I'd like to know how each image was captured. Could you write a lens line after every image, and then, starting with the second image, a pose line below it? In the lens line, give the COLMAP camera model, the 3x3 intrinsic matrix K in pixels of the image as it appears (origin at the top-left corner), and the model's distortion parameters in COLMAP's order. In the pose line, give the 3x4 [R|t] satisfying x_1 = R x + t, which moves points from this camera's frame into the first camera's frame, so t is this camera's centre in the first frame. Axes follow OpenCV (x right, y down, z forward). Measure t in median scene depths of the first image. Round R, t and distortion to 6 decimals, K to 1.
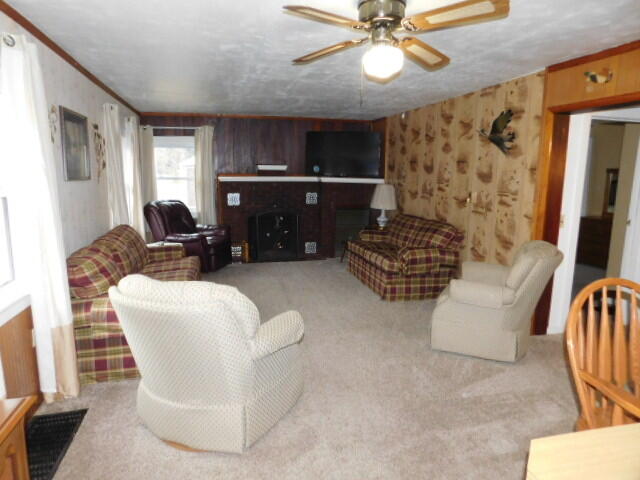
lens RADIAL K [[421.8, 0, 317.9], [0, 421.8, 240.1], [0, 0, 1]] dist [-0.051505, 0.025124]
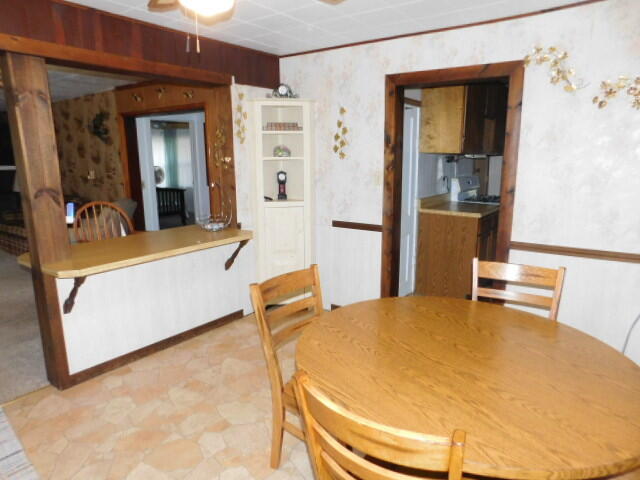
lens RADIAL K [[421.8, 0, 322.2], [0, 421.8, 240.4], [0, 0, 1]] dist [-0.051505, 0.025124]
pose [[0.760999, -0.136500, 0.634230, 0.060040], [0.120374, 0.990348, 0.068710, 0.118813], [-0.637488, 0.024056, 0.770085, -0.575556]]
